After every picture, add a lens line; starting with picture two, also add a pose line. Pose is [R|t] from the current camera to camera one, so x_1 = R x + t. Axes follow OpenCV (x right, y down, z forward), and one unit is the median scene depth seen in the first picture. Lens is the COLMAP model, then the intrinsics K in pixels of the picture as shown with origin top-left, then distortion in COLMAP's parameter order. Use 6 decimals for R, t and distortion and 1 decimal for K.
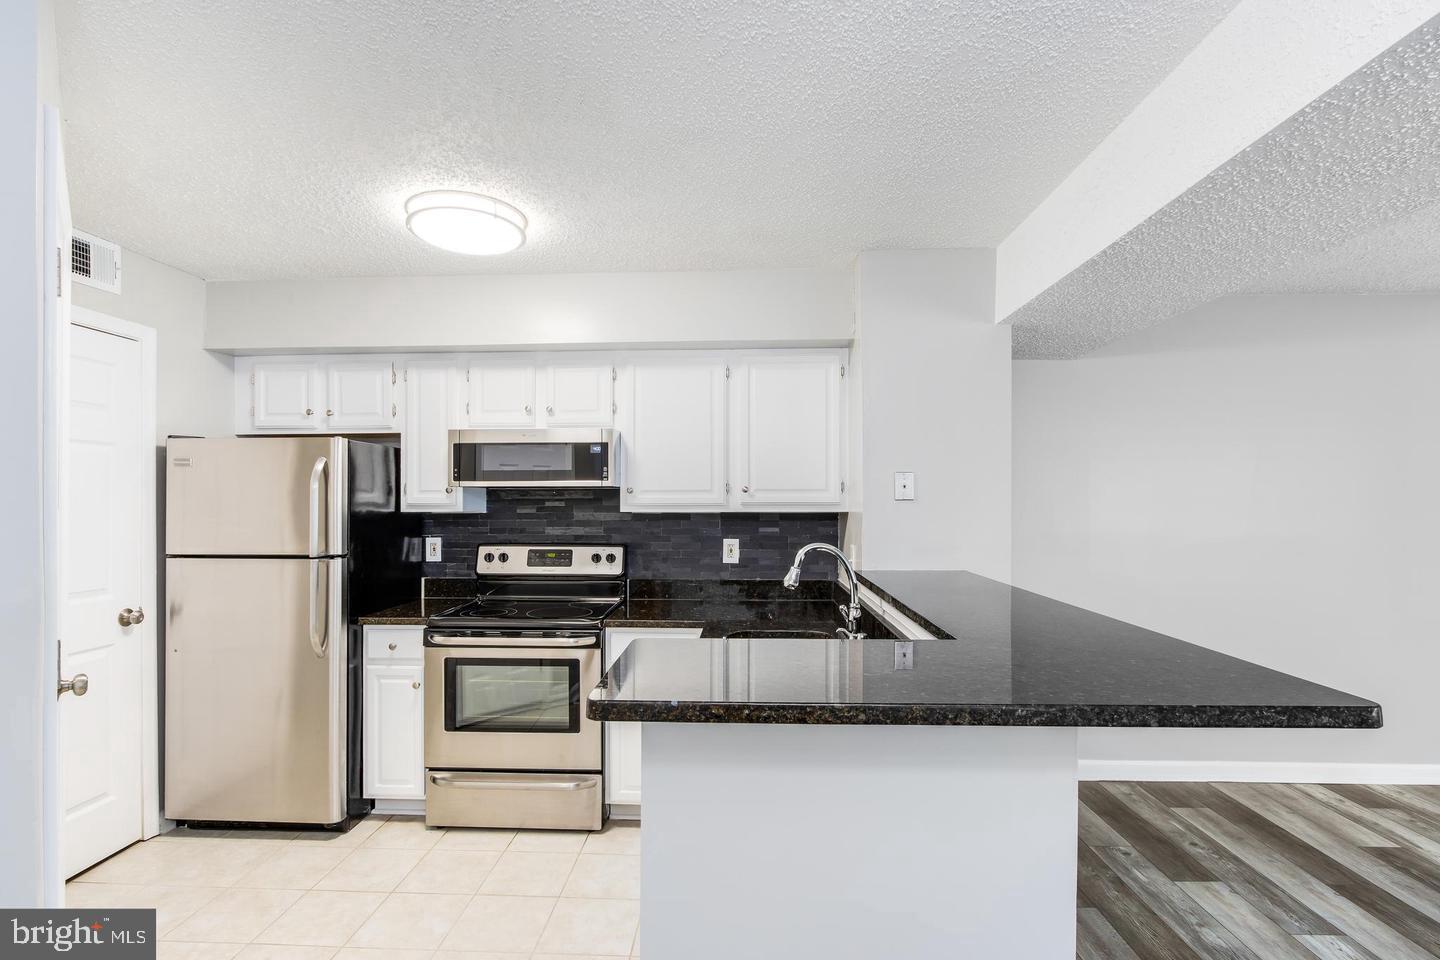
lens RADIAL K [[689.1, 0, 717.1], [0, 689.1, 495.7], [0, 0, 1]] dist [-0.016005, 0.000915]
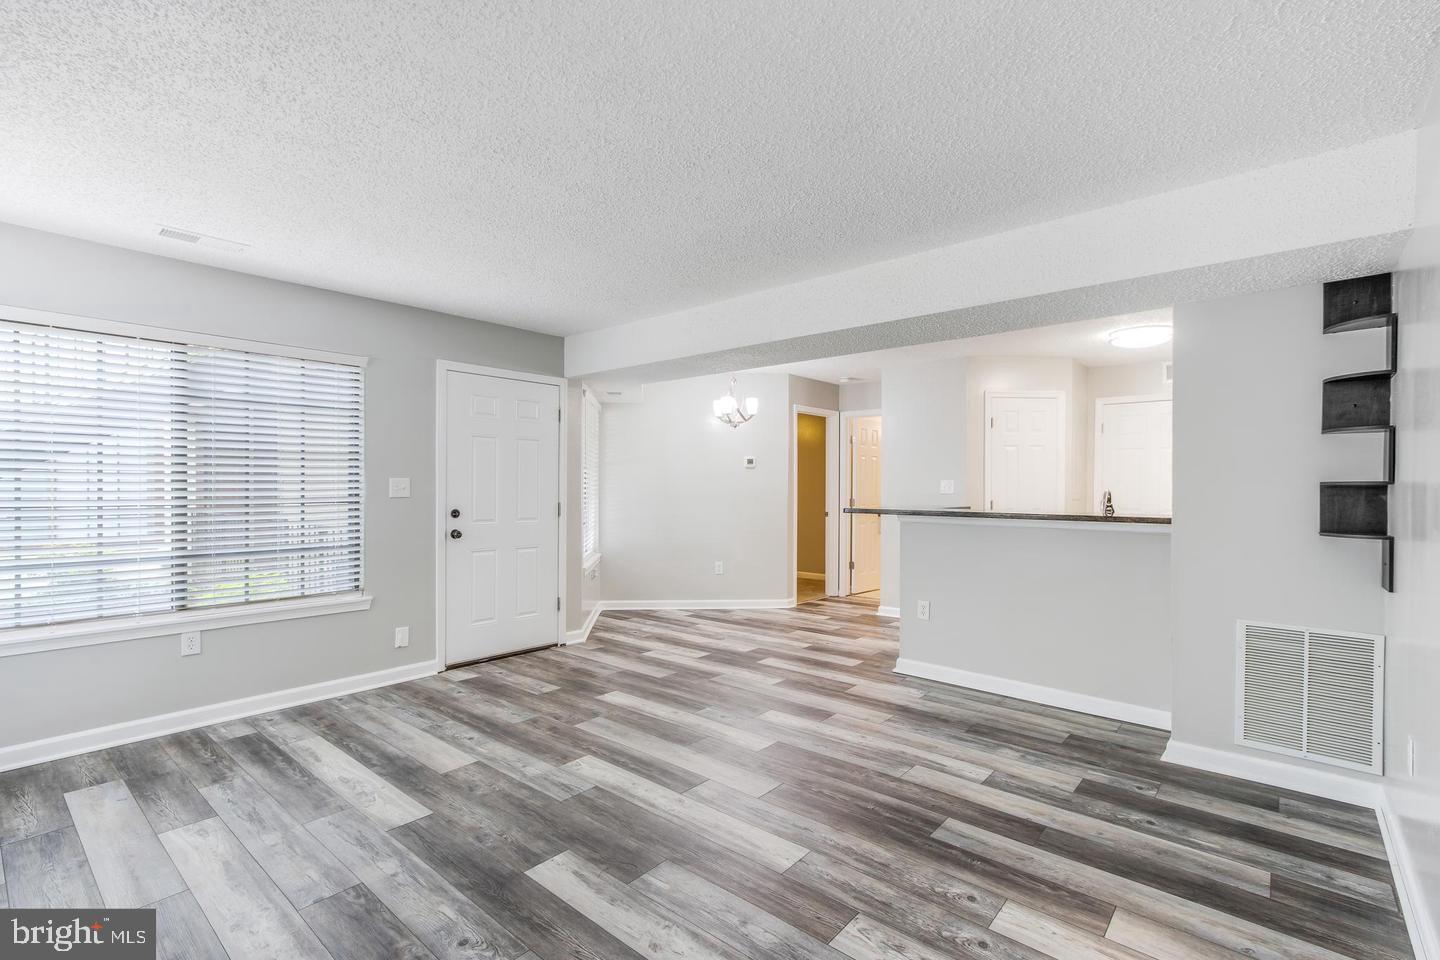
lens RADIAL K [[667.4, 0, 720.0], [0, 667.4, 480.0], [0, 0, 1]] dist [-0.003440, 0.000001]
pose [[-0.618553, -0.007866, -0.785704, 1.516448], [0.000586, 0.999945, -0.010472, 0.046962], [0.785743, -0.006938, -0.618515, 0.941160]]
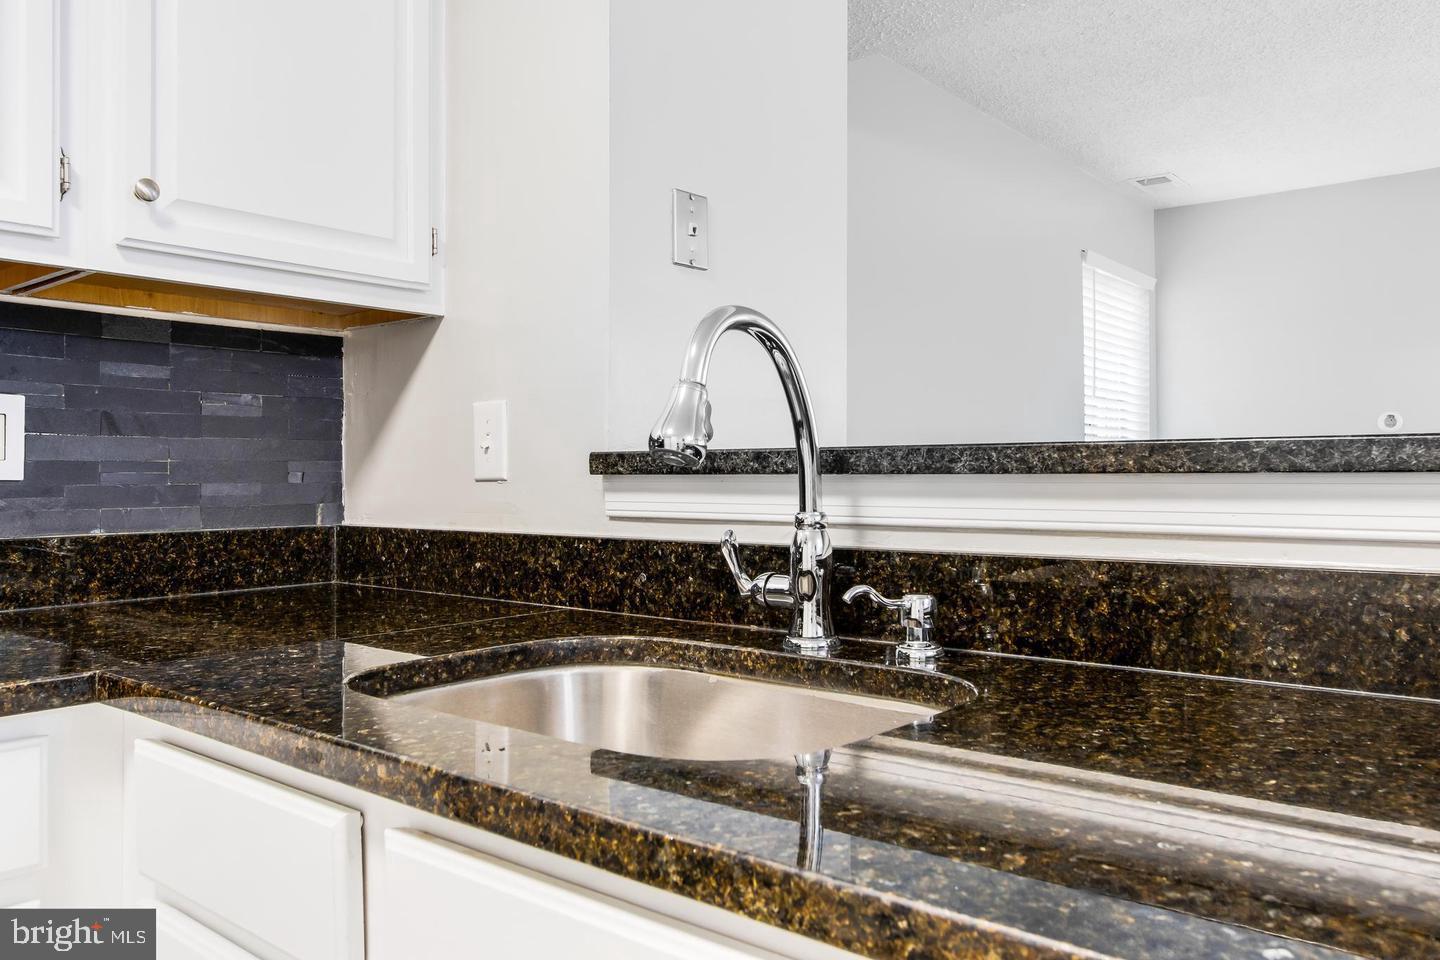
lens RADIAL K [[1073.1, 0, 720.0], [0, 1073.1, 480.0], [0, 0, 1]] dist [0.001262, 0.000311]
pose [[0.603867, -0.004745, 0.797071, -0.160612], [-0.000847, 0.999978, 0.006594, 0.102060], [-0.797085, -0.004657, 0.603850, 0.543563]]
